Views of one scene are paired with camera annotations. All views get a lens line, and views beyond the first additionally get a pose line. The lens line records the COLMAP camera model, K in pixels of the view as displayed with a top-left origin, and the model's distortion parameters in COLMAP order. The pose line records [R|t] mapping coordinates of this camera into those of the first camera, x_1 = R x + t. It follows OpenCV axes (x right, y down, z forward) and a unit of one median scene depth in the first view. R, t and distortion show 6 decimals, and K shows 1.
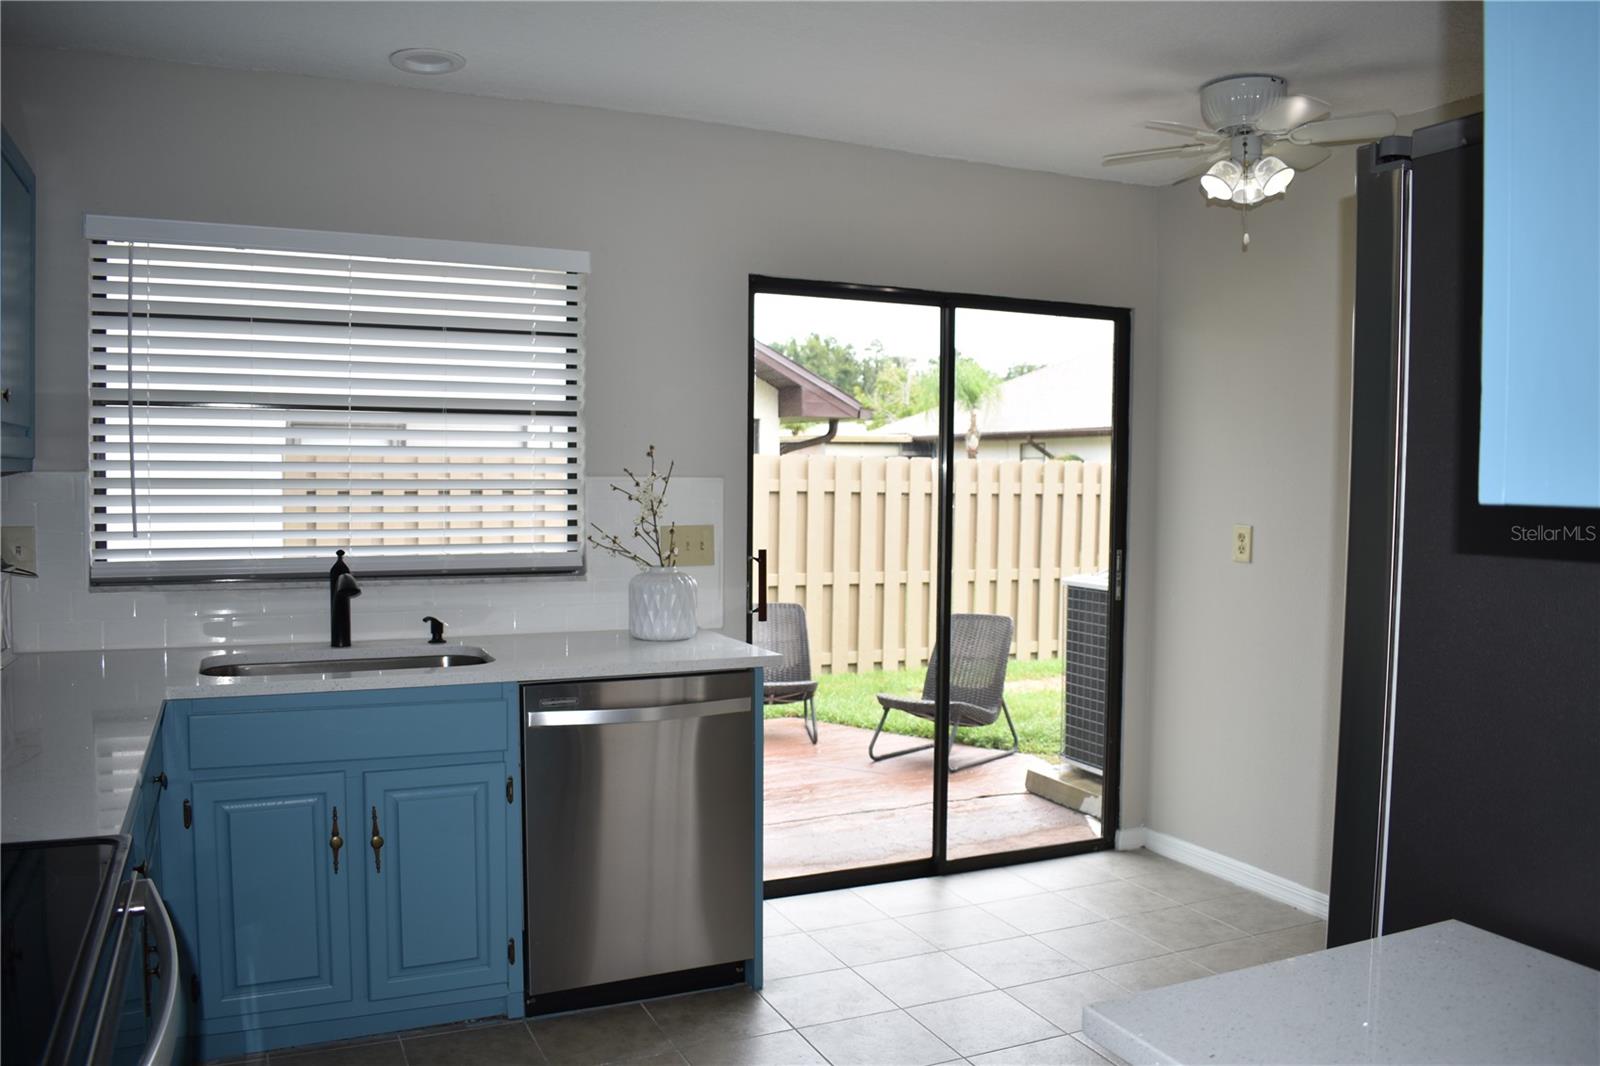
lens RADIAL K [[1262.6, 0, 800.0], [0, 1262.6, 533.0], [0, 0, 1]] dist [-0.079068, 0.000070]
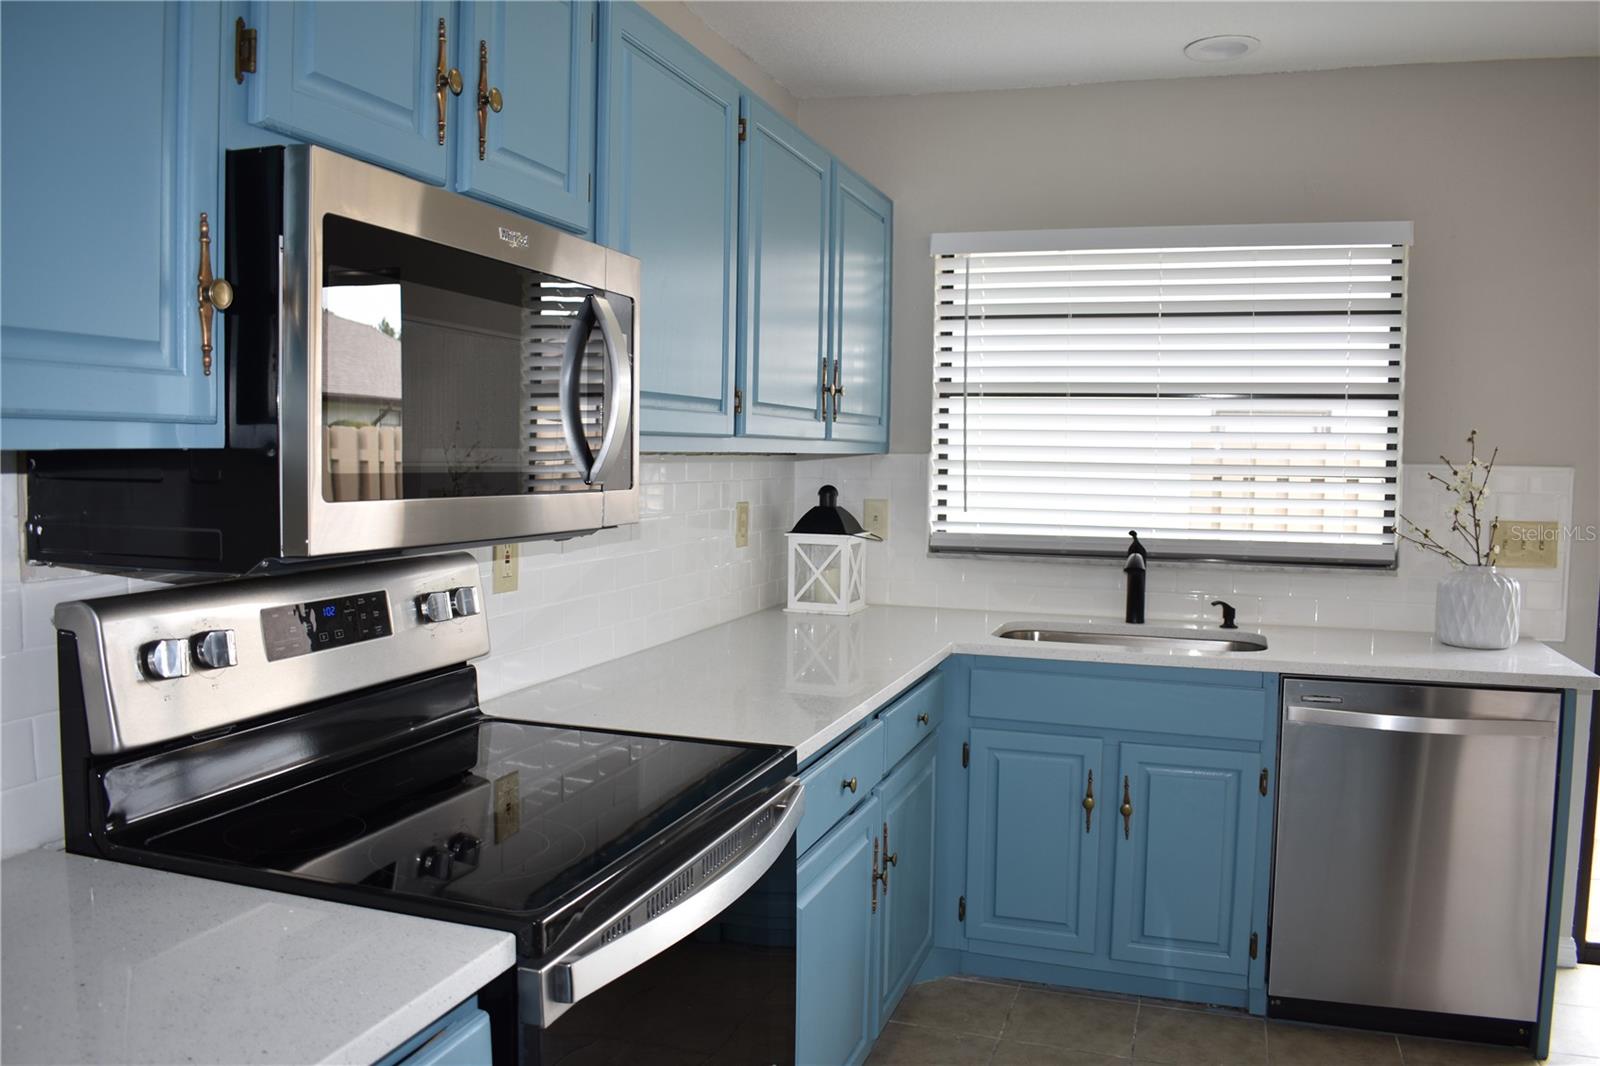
lens RADIAL K [[1236.6, 0, 800.0], [0, 1236.6, 533.0], [0, 0, 1]] dist [-0.101774, 0.019112]
pose [[0.729339, 0.045021, -0.682670, 0.119393], [-0.037160, 0.998966, 0.026180, -0.000917], [0.683143, 0.006274, 0.730258, 0.049813]]
